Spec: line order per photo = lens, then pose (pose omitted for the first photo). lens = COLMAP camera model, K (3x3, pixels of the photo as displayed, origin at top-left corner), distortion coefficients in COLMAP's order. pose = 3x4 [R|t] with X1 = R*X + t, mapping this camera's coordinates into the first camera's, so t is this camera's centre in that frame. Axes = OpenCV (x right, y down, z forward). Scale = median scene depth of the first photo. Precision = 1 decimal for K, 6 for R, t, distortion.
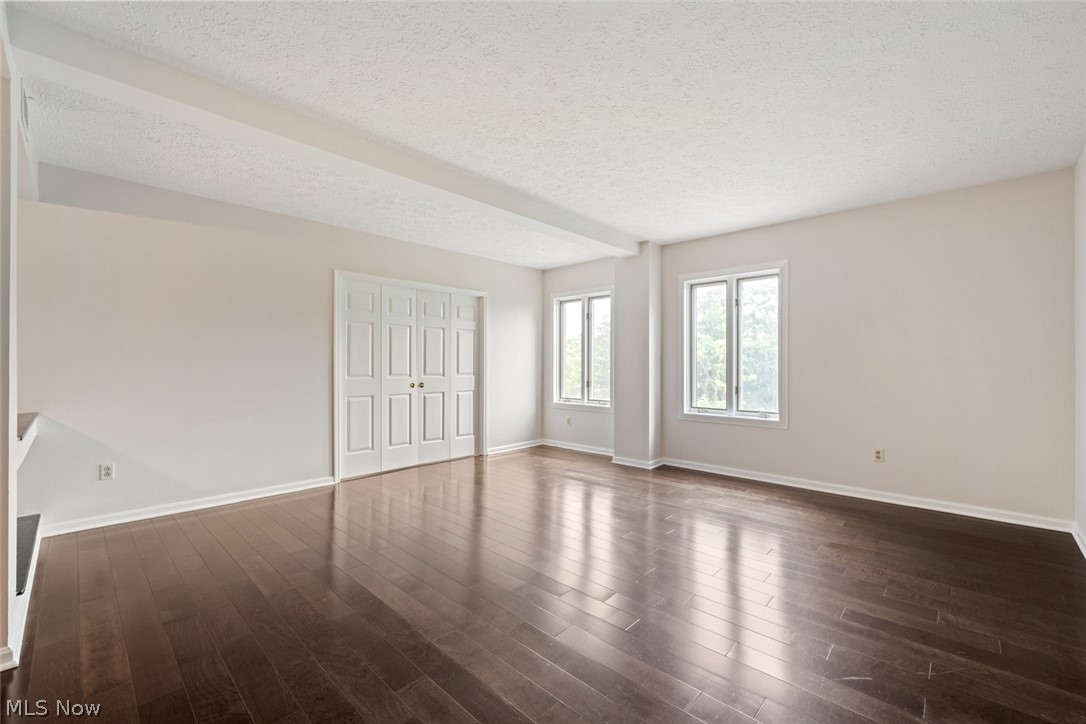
lens RADIAL K [[453.3, 0, 545.5], [0, 453.3, 366.0], [0, 0, 1]] dist [0.001479, 0.000288]
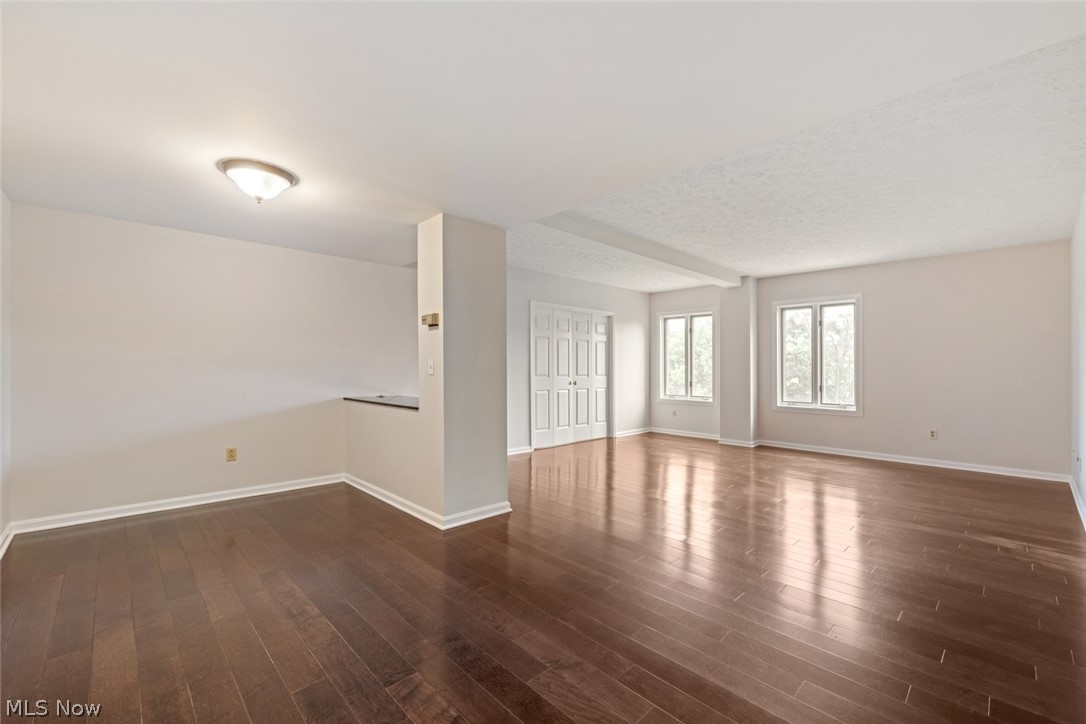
lens RADIAL K [[461.1, 0, 540.3], [0, 461.1, 362.2], [0, 0, 1]] dist [-0.001014, -0.000384]
pose [[0.998446, 0.005239, -0.055480, -0.300182], [-0.006081, 0.999869, -0.015033, 0.001678], [0.055394, 0.015347, 0.998347, -0.369957]]
